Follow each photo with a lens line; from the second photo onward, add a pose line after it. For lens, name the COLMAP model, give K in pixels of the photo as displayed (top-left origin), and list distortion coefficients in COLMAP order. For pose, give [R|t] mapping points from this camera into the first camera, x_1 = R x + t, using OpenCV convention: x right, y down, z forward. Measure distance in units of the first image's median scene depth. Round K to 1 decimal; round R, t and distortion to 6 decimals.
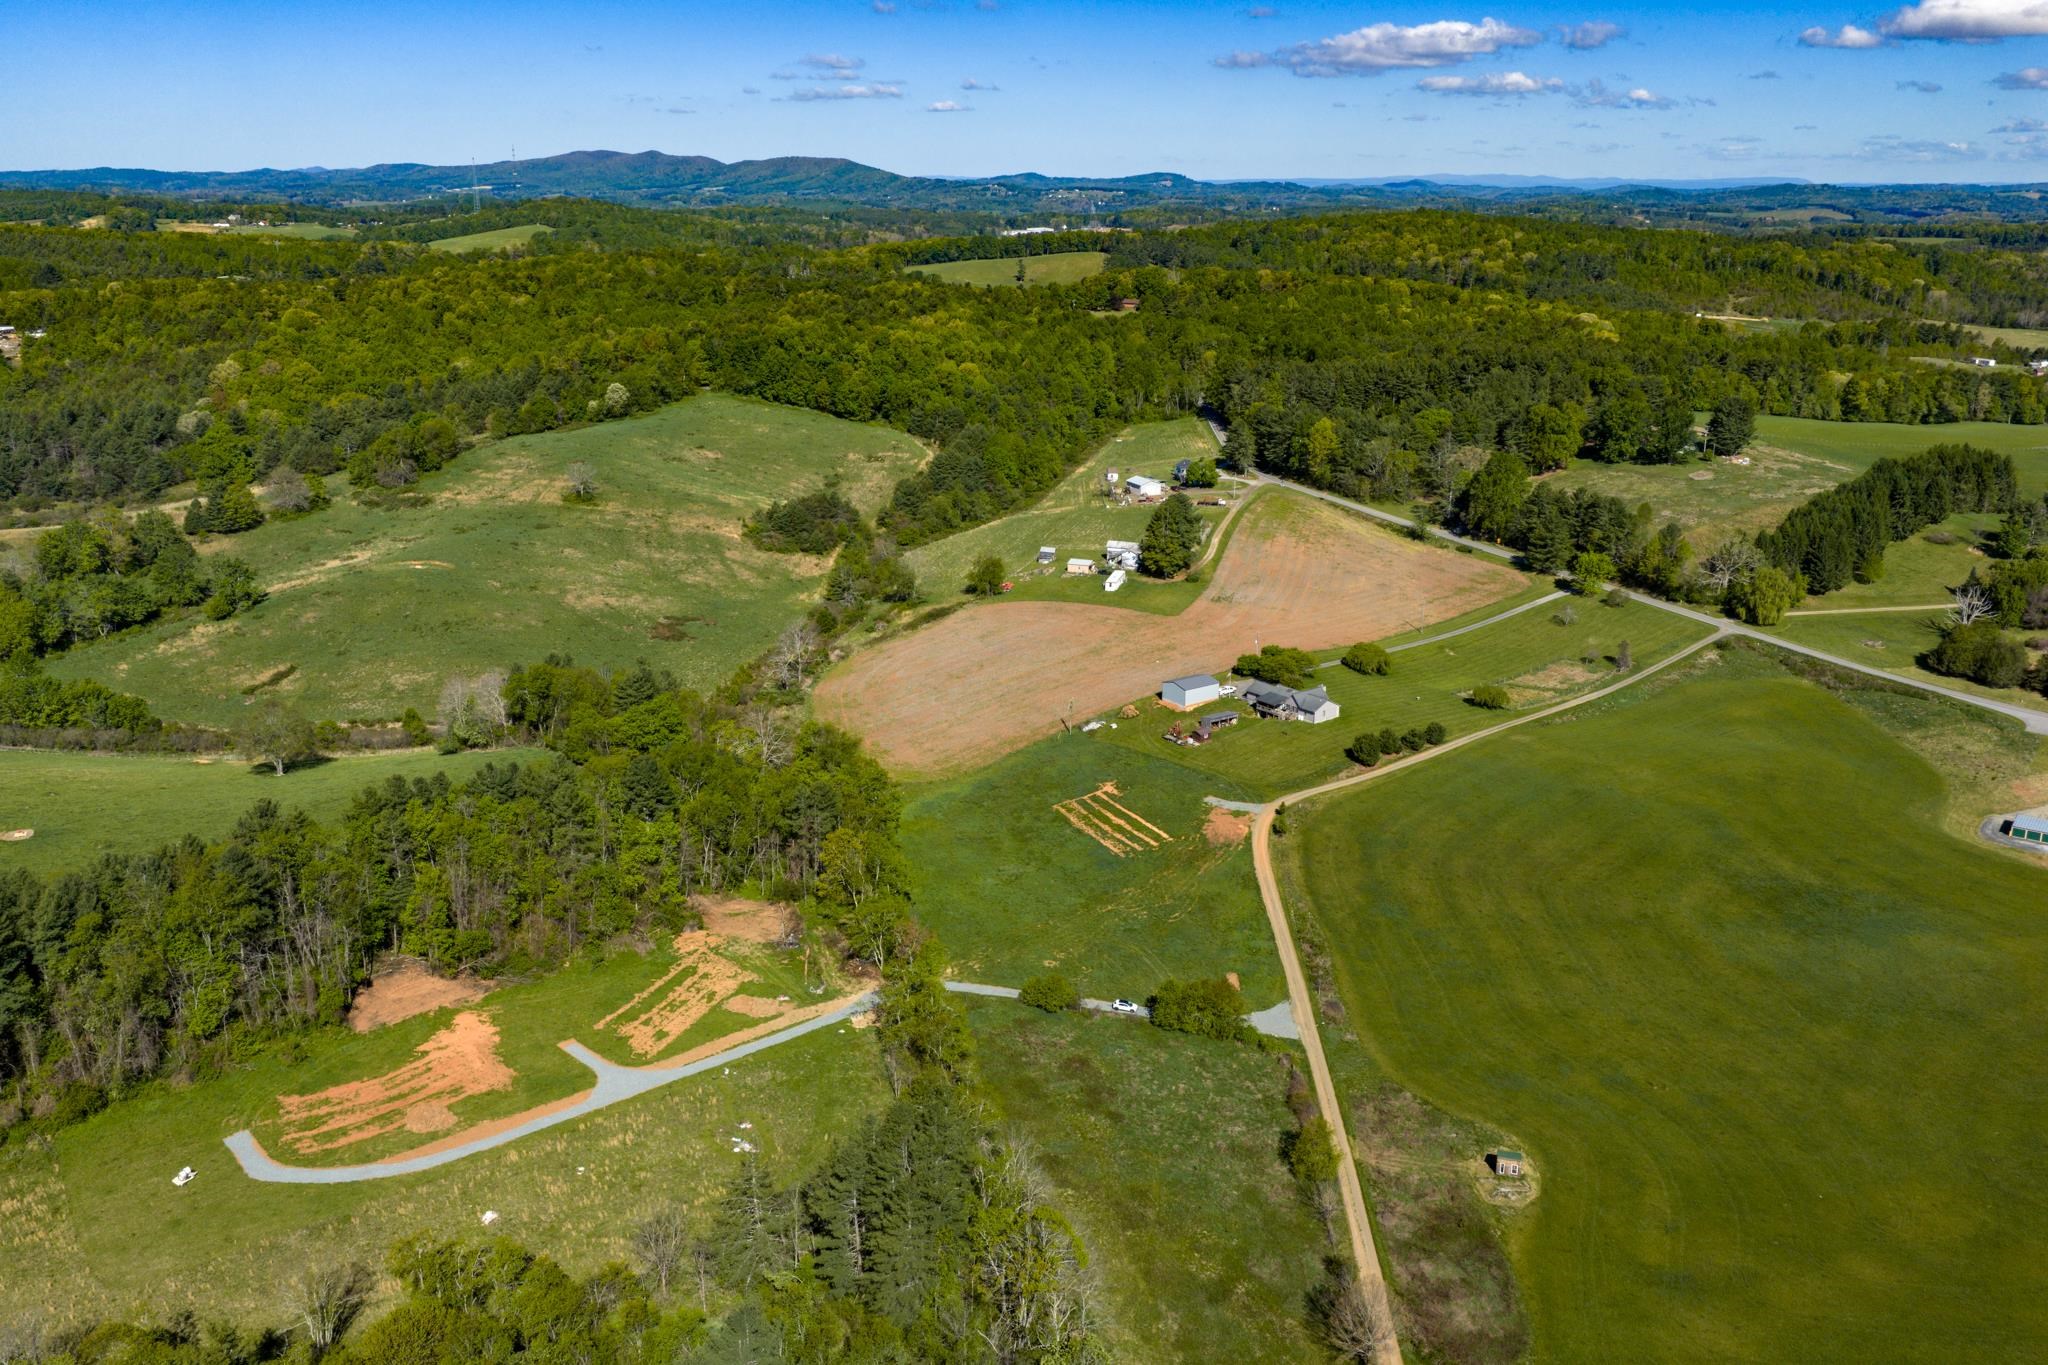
lens RADIAL K [[1670.2, 0, 1024.0], [0, 1670.2, 682.5], [0, 0, 1]] dist [0.025202, -0.050302]
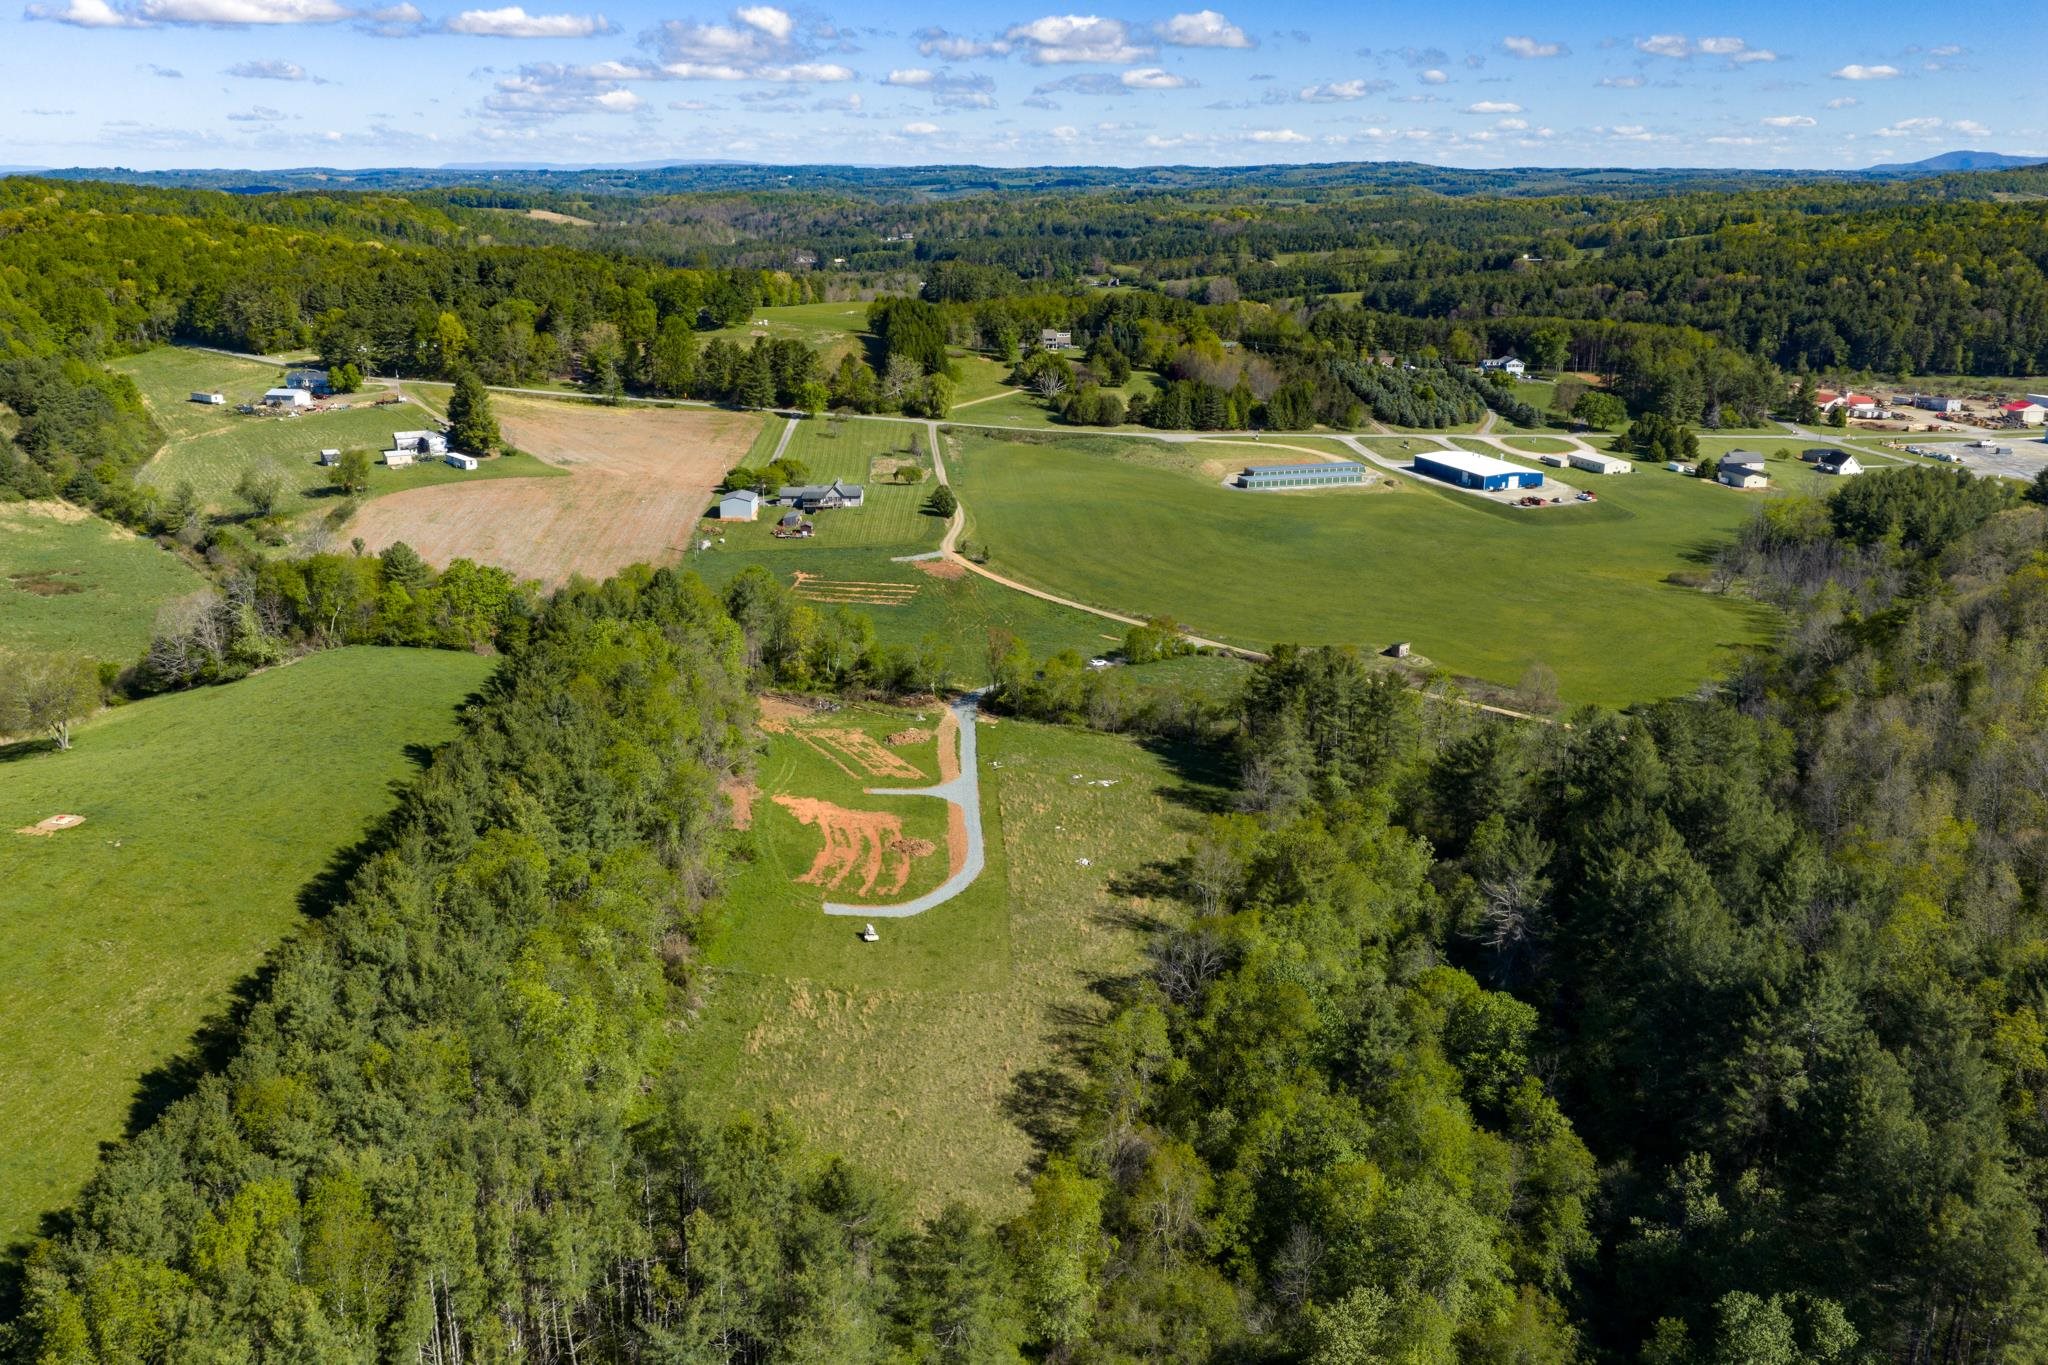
lens RADIAL K [[1678.0, 0, 1024.0], [0, 1678.0, 682.5], [0, 0, 1]] dist [0.019396, -0.032824]
pose [[0.606756, -0.234955, 0.759371, -0.614881], [0.230359, 0.966296, 0.114916, 0.031924], [-0.760777, 0.105202, 0.640430, 0.151461]]
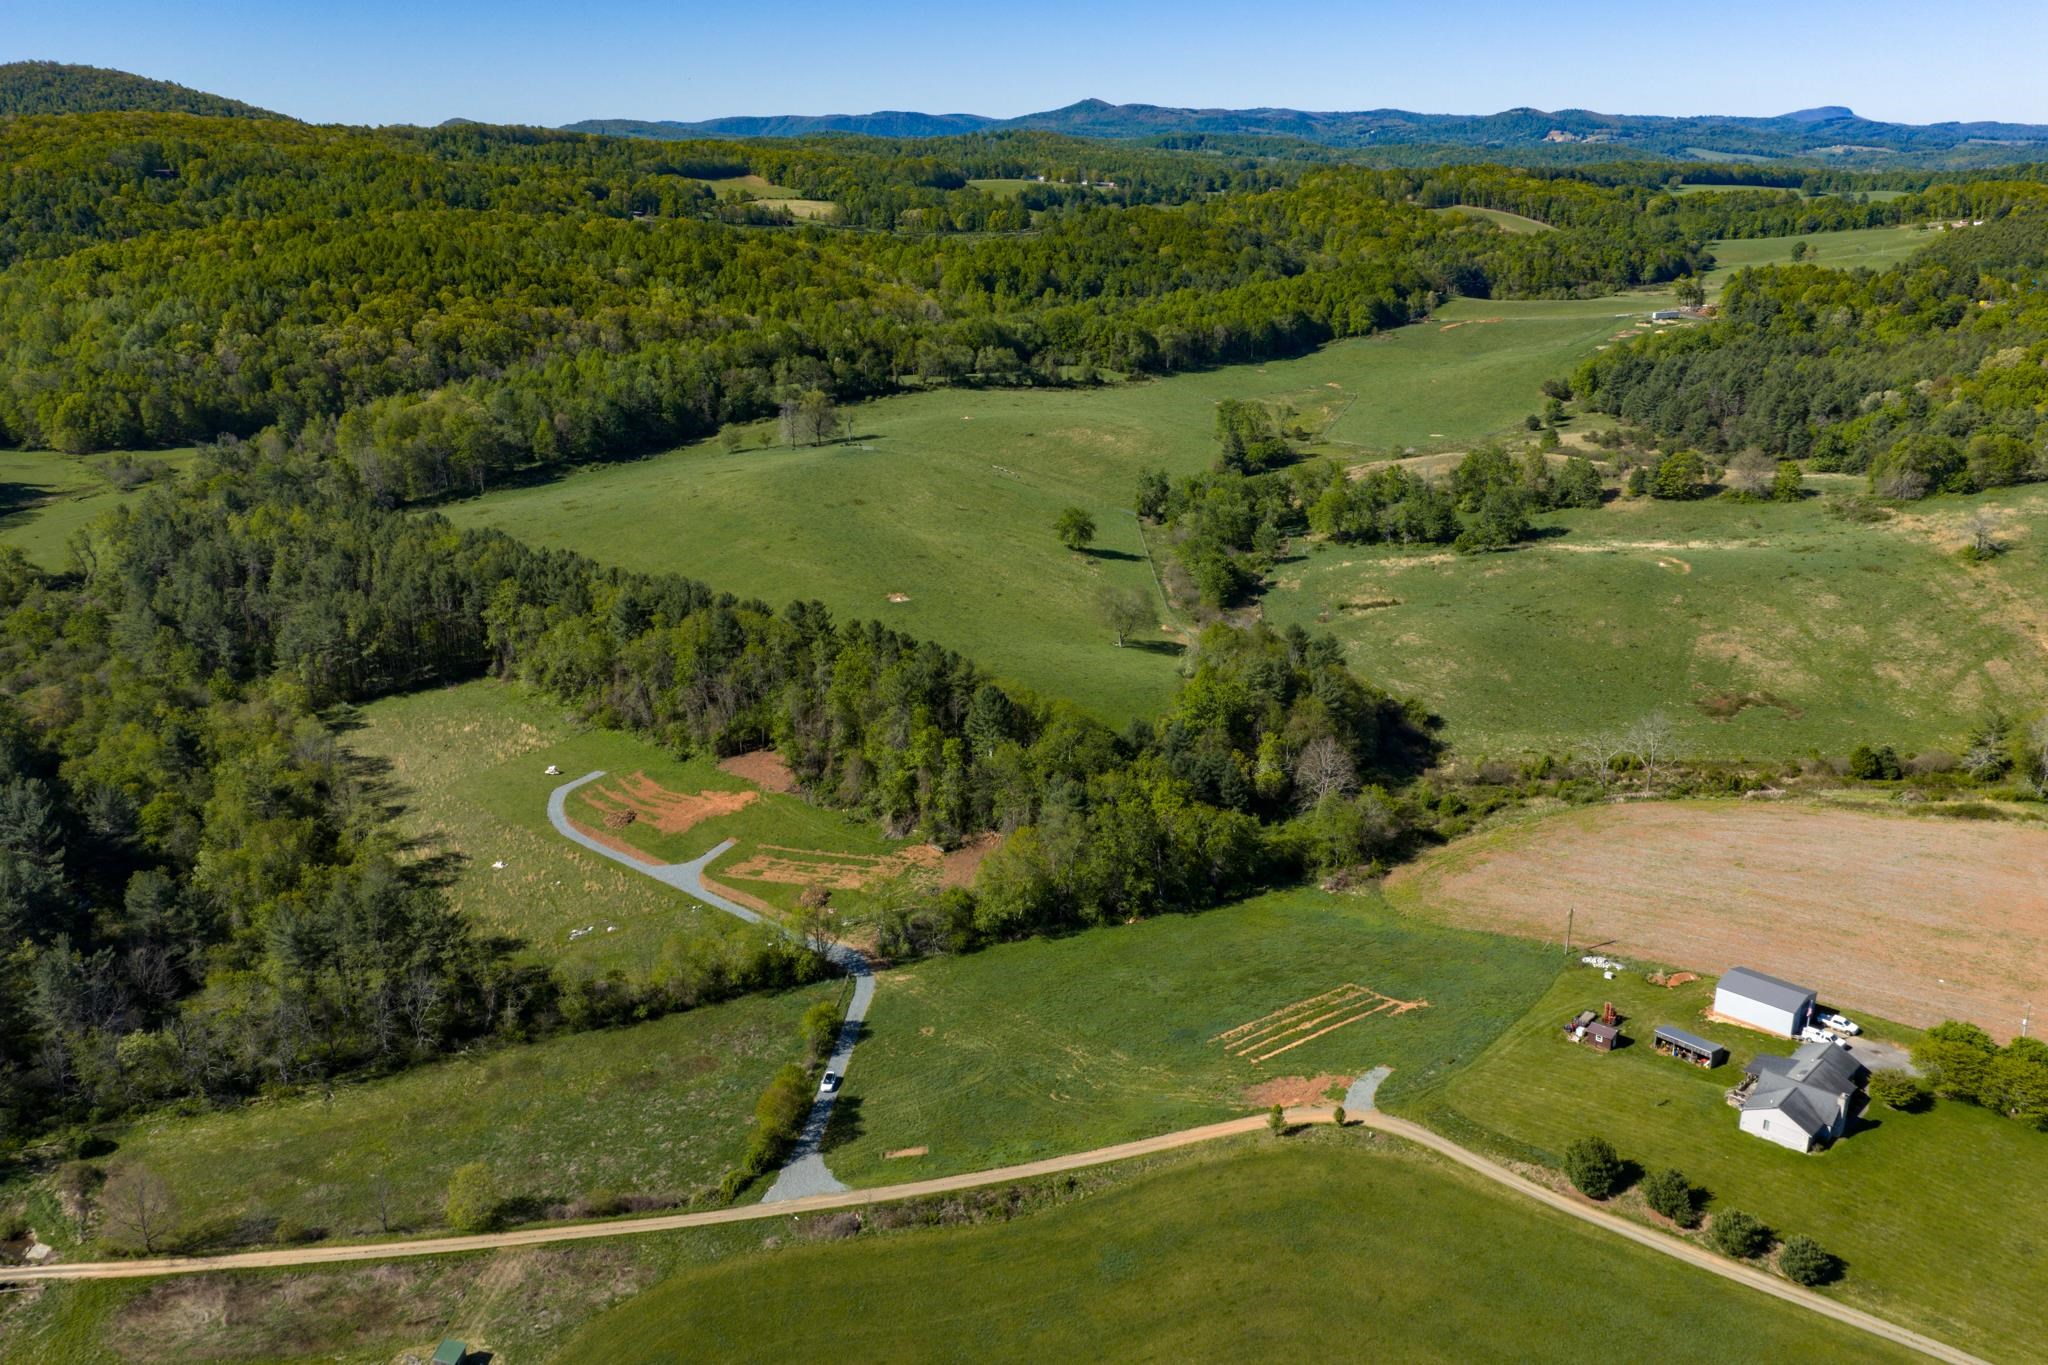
lens RADIAL K [[1698.0, 0, 1058.9], [0, 1698.0, 682.3], [0, 0, 1]] dist [0.004288, -0.003414]
pose [[0.164231, 0.303527, -0.938562, 0.556843], [-0.289635, 0.924380, 0.248260, -0.167405], [0.942942, 0.231069, 0.239724, 0.556093]]
